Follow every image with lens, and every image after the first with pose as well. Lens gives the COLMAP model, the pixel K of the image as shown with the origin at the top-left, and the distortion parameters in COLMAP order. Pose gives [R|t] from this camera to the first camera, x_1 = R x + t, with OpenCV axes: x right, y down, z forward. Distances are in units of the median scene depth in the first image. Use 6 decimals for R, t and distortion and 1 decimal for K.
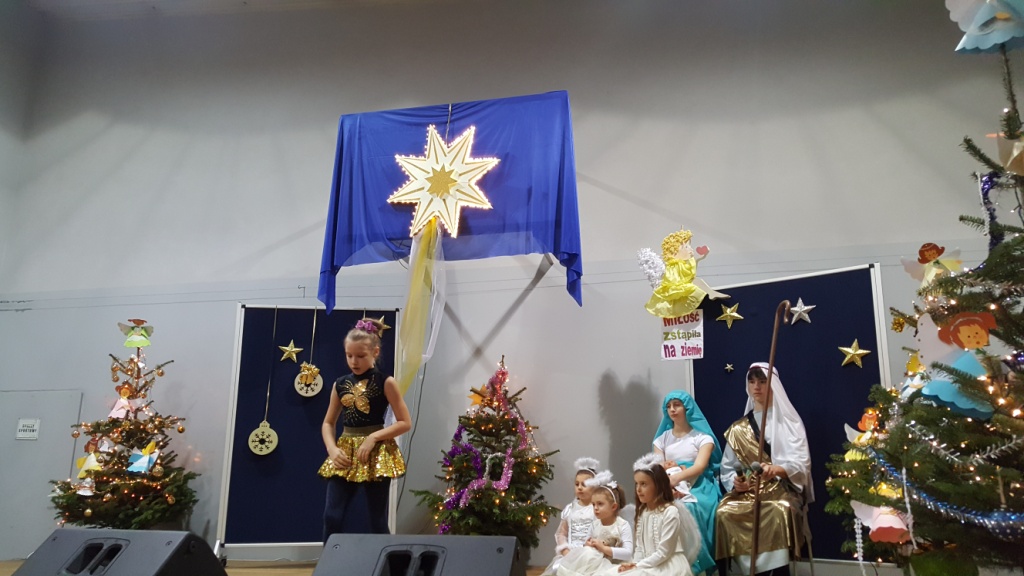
lens RADIAL K [[771.8, 0, 502.2], [0, 771.8, 319.2], [0, 0, 1]] dist [0.150160, -0.257534]
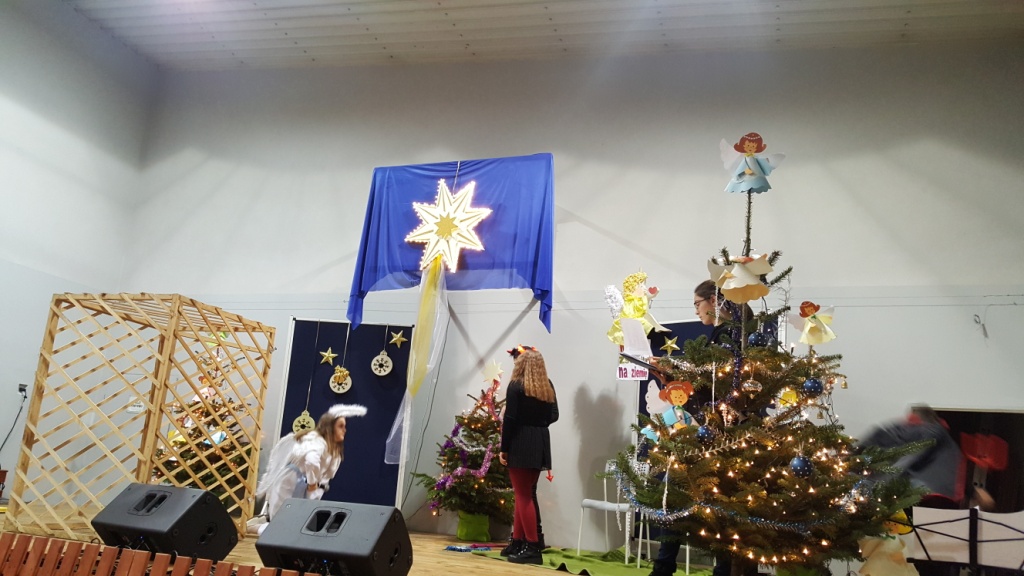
lens RADIAL K [[787.1, 0, 492.8], [0, 787.1, 320.1], [0, 0, 1]] dist [0.151777, -0.267545]
pose [[0.988660, 0.039506, -0.144878, 0.179559], [-0.036178, 0.999019, 0.025536, -0.061364], [0.145745, -0.020005, 0.989120, -0.232054]]
